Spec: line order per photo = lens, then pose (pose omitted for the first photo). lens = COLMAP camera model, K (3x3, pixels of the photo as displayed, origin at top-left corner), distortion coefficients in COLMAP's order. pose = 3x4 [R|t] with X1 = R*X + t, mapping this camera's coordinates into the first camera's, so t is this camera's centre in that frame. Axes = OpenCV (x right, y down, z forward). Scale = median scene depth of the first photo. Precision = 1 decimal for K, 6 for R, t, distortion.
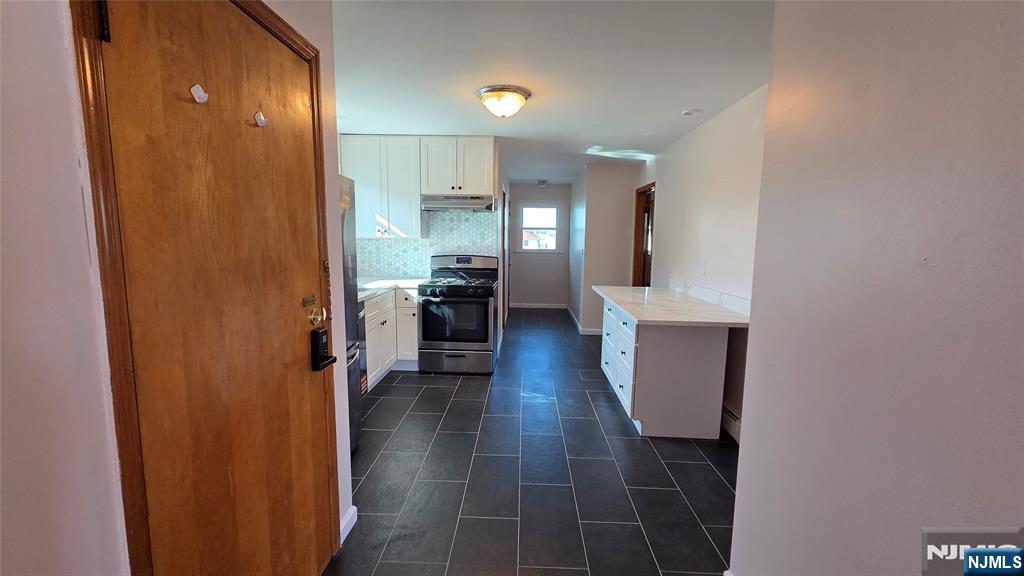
lens RADIAL K [[419.4, 0, 510.0], [0, 419.4, 290.5], [0, 0, 1]] dist [0.004301, -0.000192]
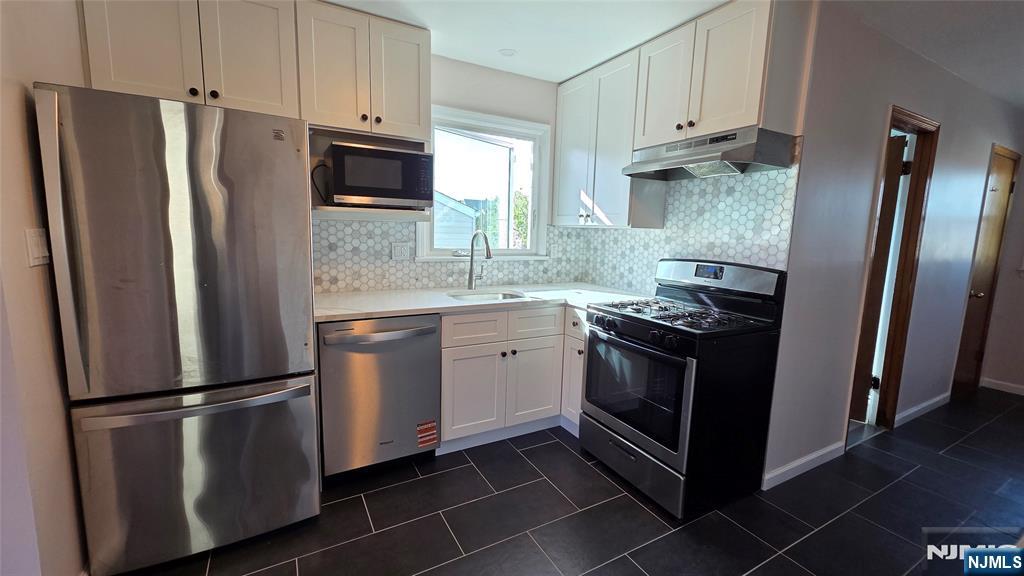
lens RADIAL K [[419.4, 0, 513.0], [0, 419.4, 287.3], [0, 0, 1]] dist [0.004301, -0.000192]
pose [[0.522759, 0.119334, -0.844087, 0.194680], [-0.130869, 0.989651, 0.058864, -0.051425], [0.842375, 0.079693, 0.532966, 0.528097]]
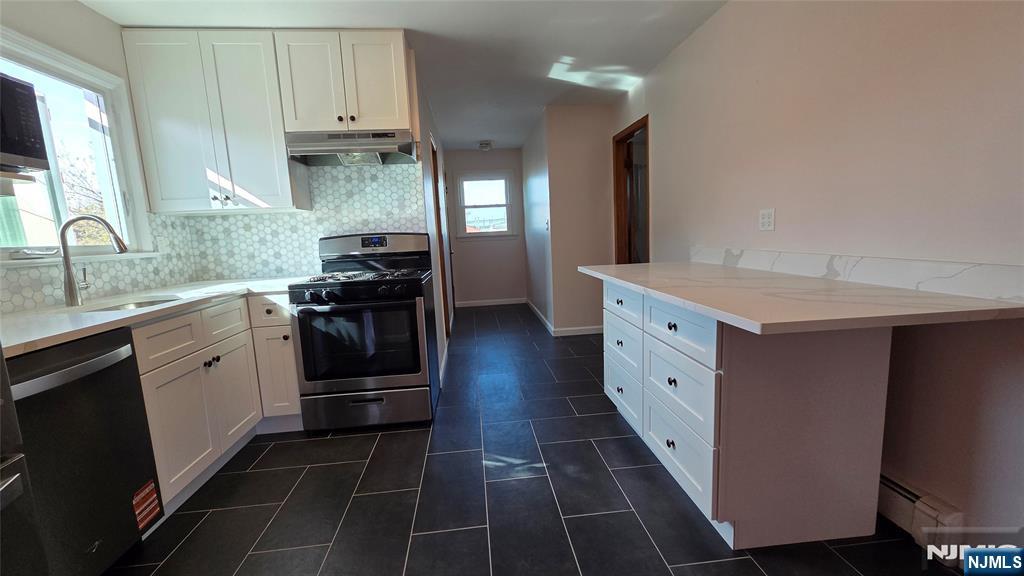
lens RADIAL K [[419.4, 0, 514.1], [0, 419.4, 289.5], [0, 0, 1]] dist [0.004301, -0.000192]
pose [[0.987858, -0.077273, 0.134783, 0.007326], [0.076143, 0.997005, 0.013523, 0.006724], [-0.135424, -0.003096, 0.990783, 0.345124]]
